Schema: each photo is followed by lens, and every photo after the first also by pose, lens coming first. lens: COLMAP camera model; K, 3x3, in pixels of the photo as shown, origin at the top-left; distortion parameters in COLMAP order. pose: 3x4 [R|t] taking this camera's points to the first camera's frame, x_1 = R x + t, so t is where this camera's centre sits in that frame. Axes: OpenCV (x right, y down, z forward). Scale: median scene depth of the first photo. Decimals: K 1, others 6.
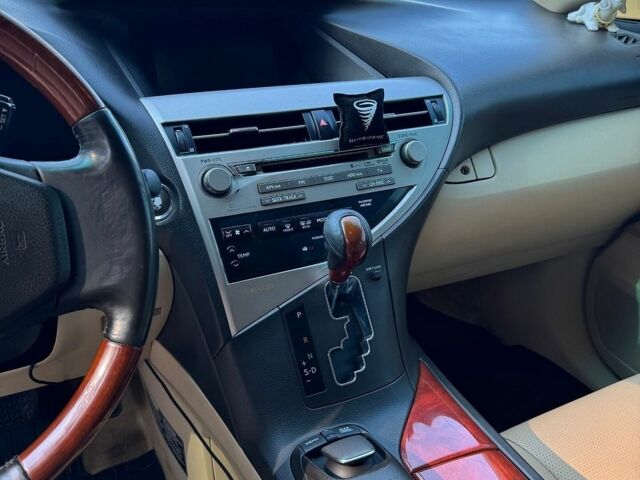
lens RADIAL K [[646.9, 0, 324.0], [0, 646.9, 237.3], [0, 0, 1]] dist [0.113235, -0.220273]
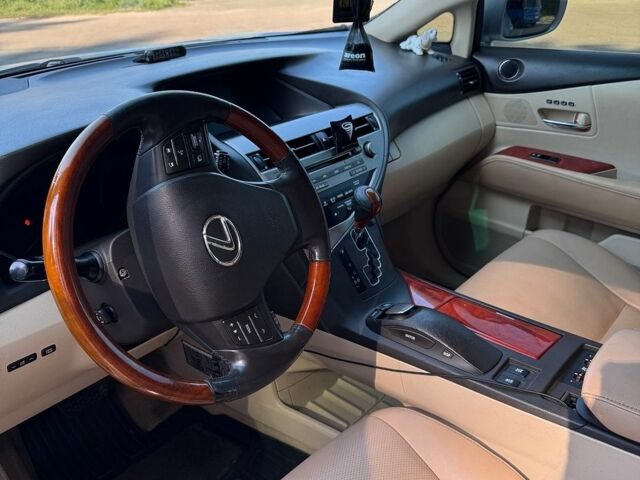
lens RADIAL K [[646.9, 0, 324.0], [0, 646.9, 237.3], [0, 0, 1]] dist [0.113235, -0.220273]
pose [[0.925573, -0.199454, 0.321766, -0.591440], [0.199202, 0.979366, 0.034069, 0.012919], [-0.321921, 0.032564, 0.946206, -0.573891]]
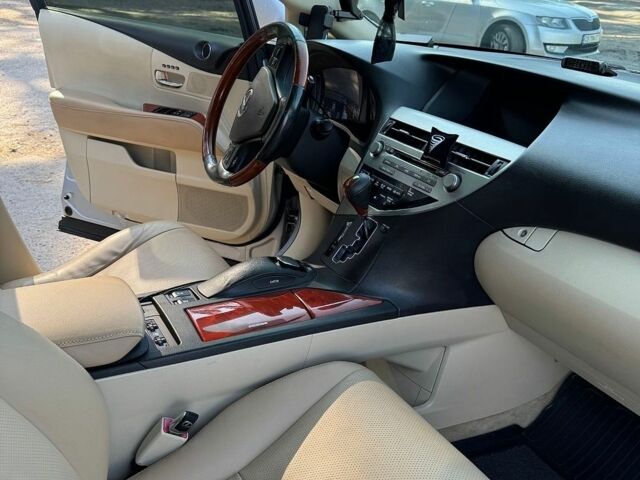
lens RADIAL K [[646.9, 0, 324.0], [0, 646.9, 237.3], [0, 0, 1]] dist [0.113235, -0.220273]
pose [[0.035305, 0.365493, -0.930144, 1.598237], [-0.457294, 0.833479, 0.310152, -0.364605], [0.888615, 0.414399, 0.196564, 0.542426]]
